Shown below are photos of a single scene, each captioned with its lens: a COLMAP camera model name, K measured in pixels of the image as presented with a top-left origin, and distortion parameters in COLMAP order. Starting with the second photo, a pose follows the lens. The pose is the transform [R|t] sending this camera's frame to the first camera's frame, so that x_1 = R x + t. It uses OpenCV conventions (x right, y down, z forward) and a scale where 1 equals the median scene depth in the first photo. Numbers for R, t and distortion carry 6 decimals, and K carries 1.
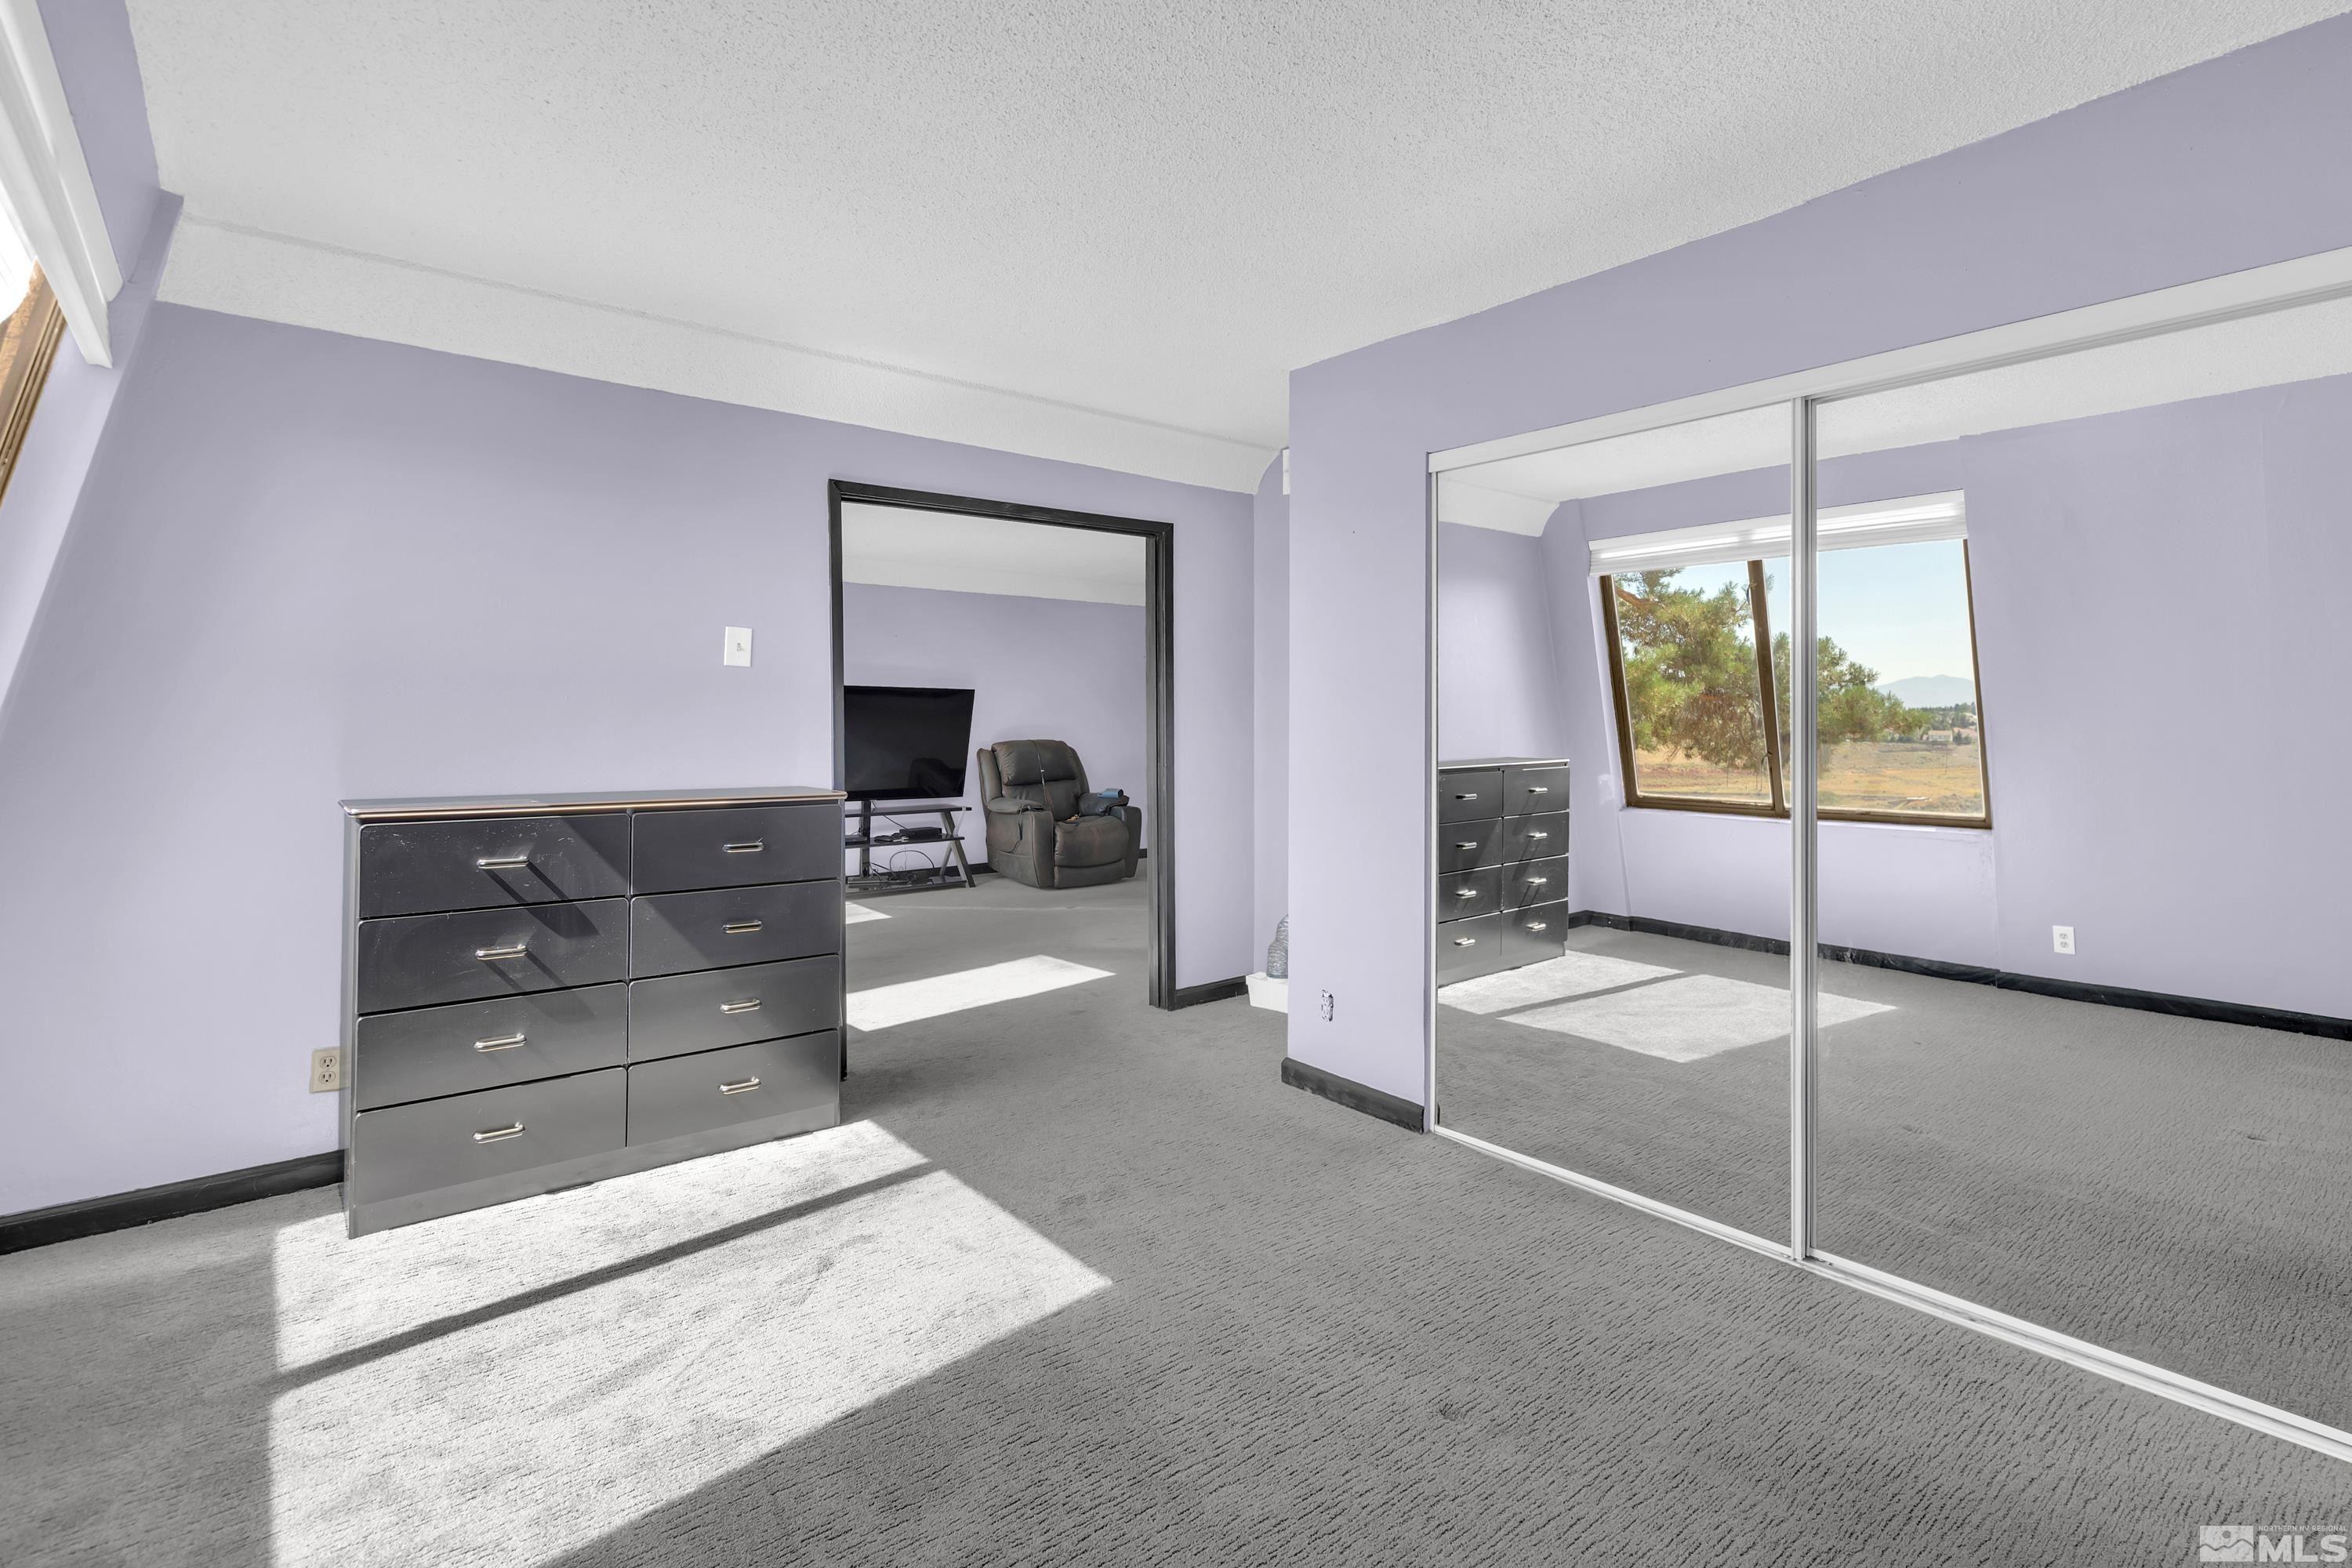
lens RADIAL K [[1188.9, 0, 1204.9], [0, 1188.9, 751.0], [0, 0, 1]] dist [0.002247, 0.001152]
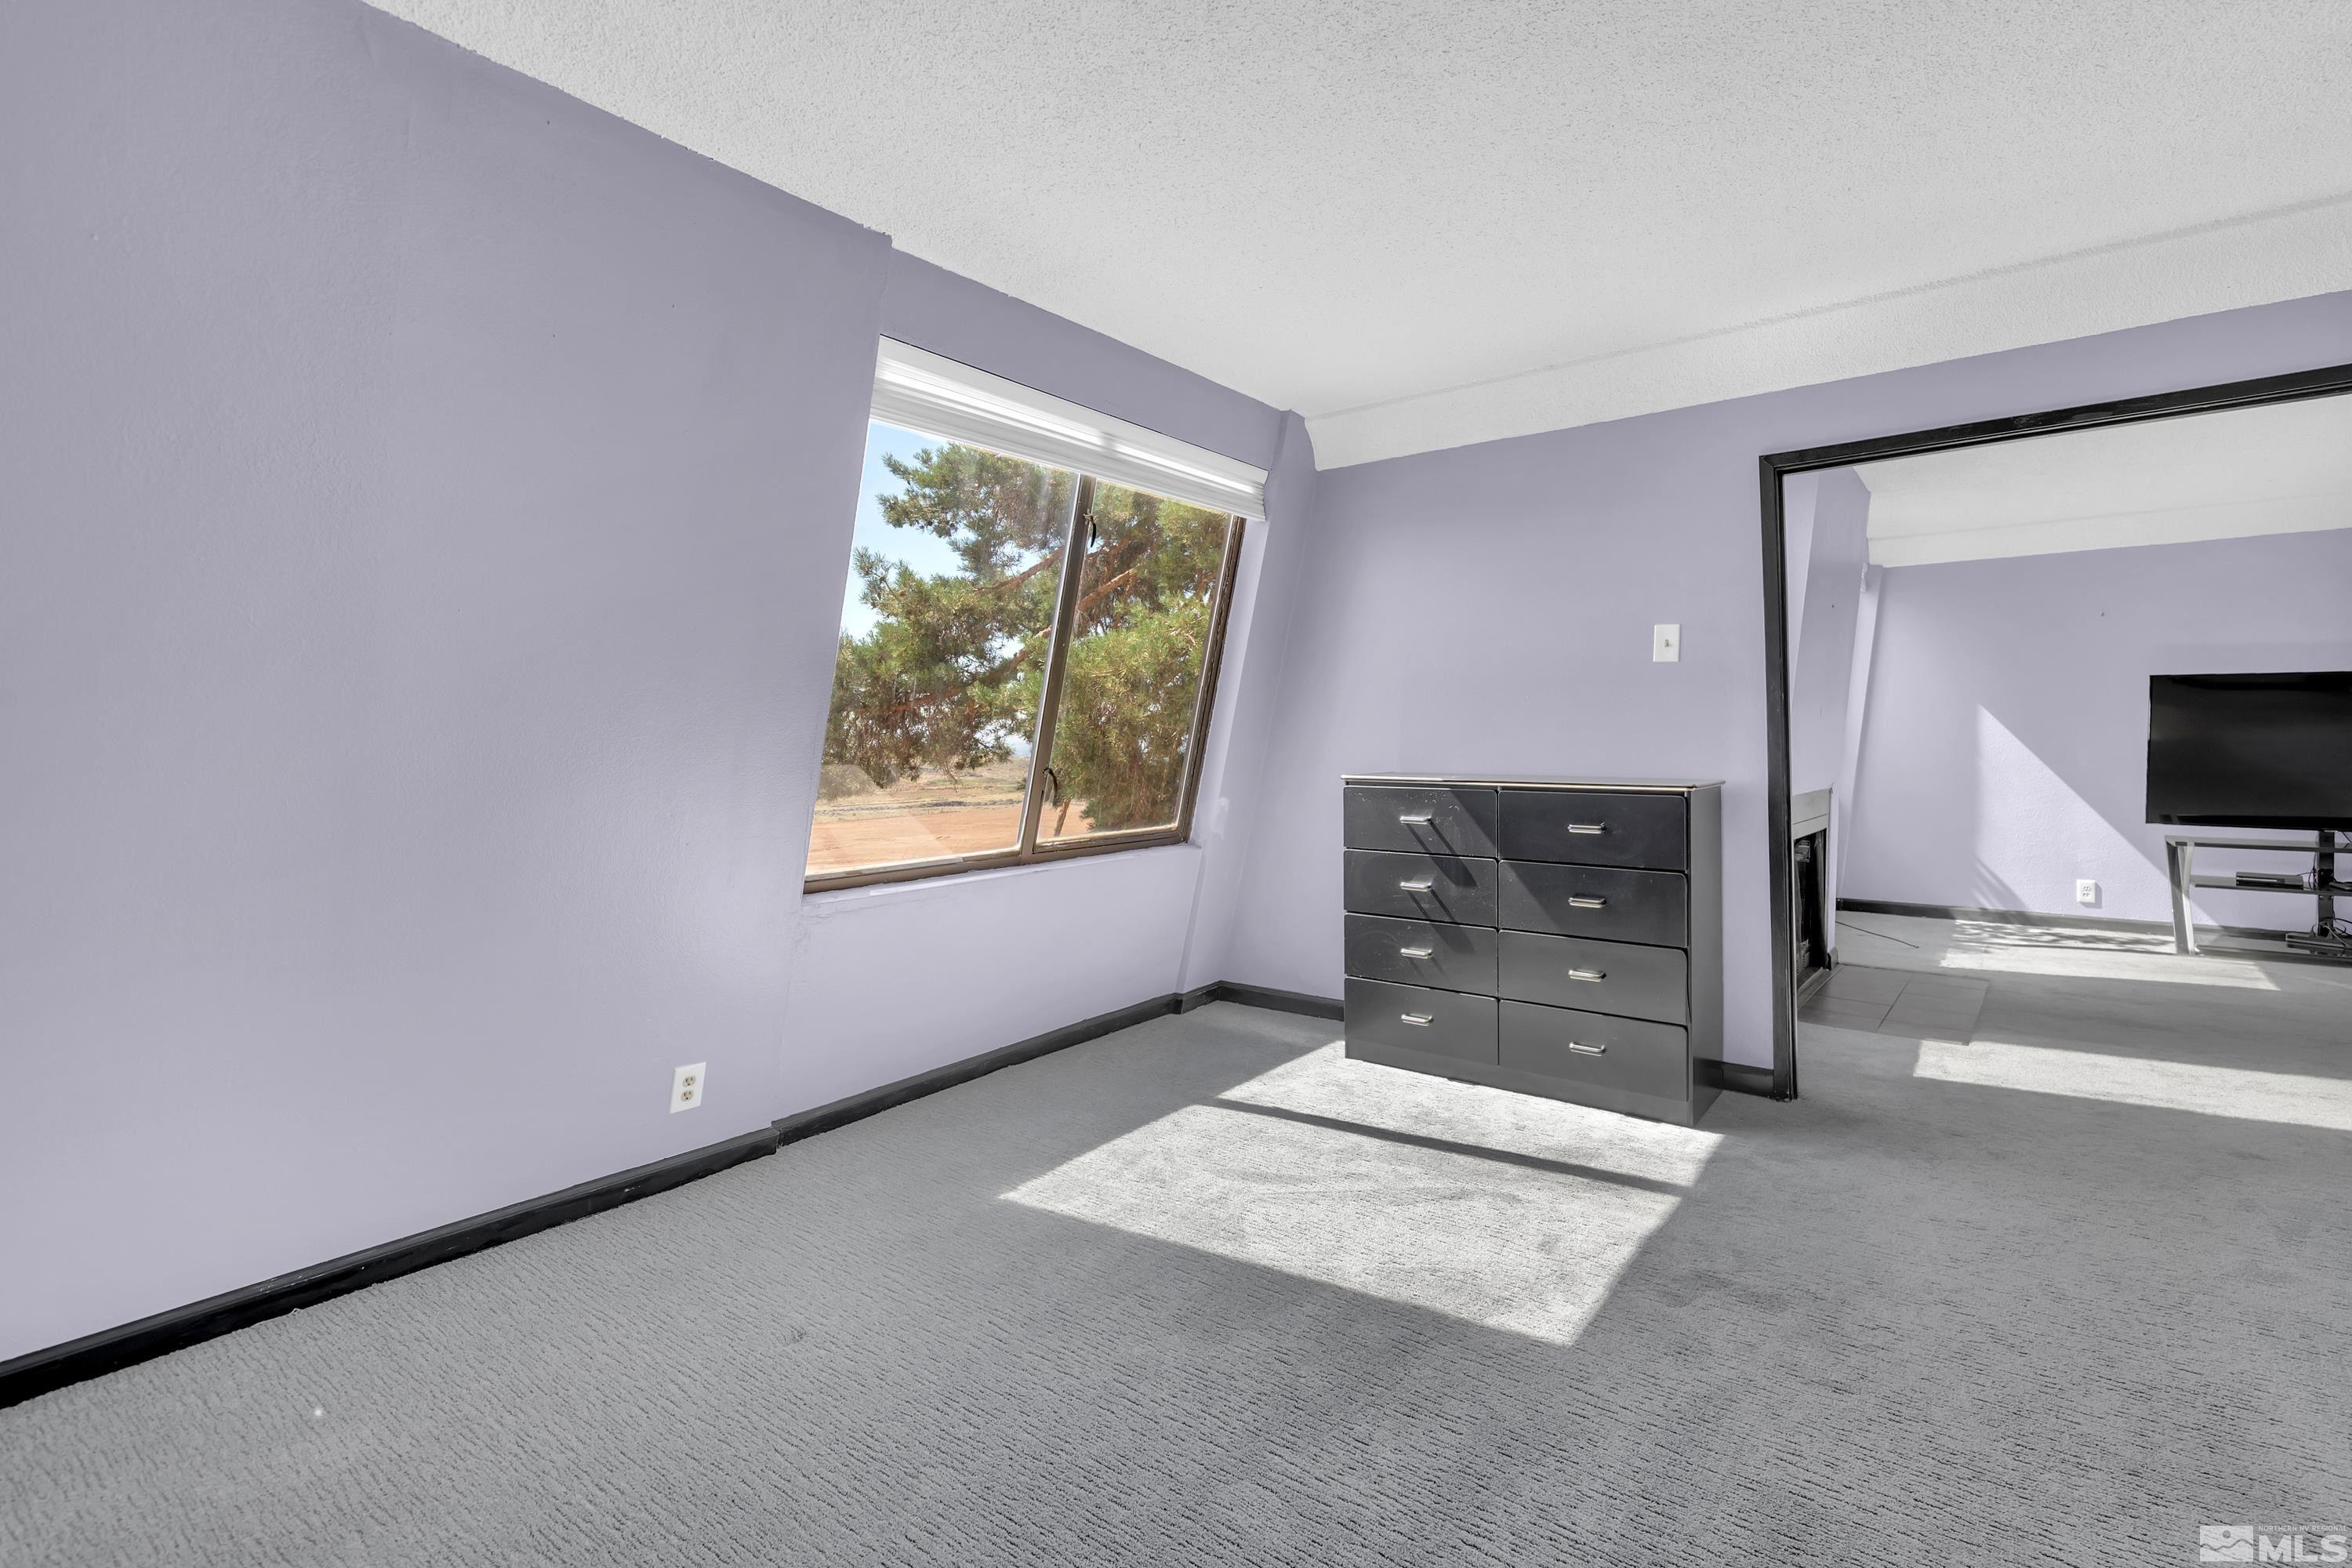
lens RADIAL K [[1066.9, 0, 1183.1], [0, 1066.9, 768.1], [0, 0, 1]] dist [-0.002949, 0.000541]
pose [[0.205864, 0.028300, -0.978171, 0.531454], [-0.024005, 0.999427, 0.023863, 0.011954], [0.978286, 0.018568, 0.206425, 0.480613]]
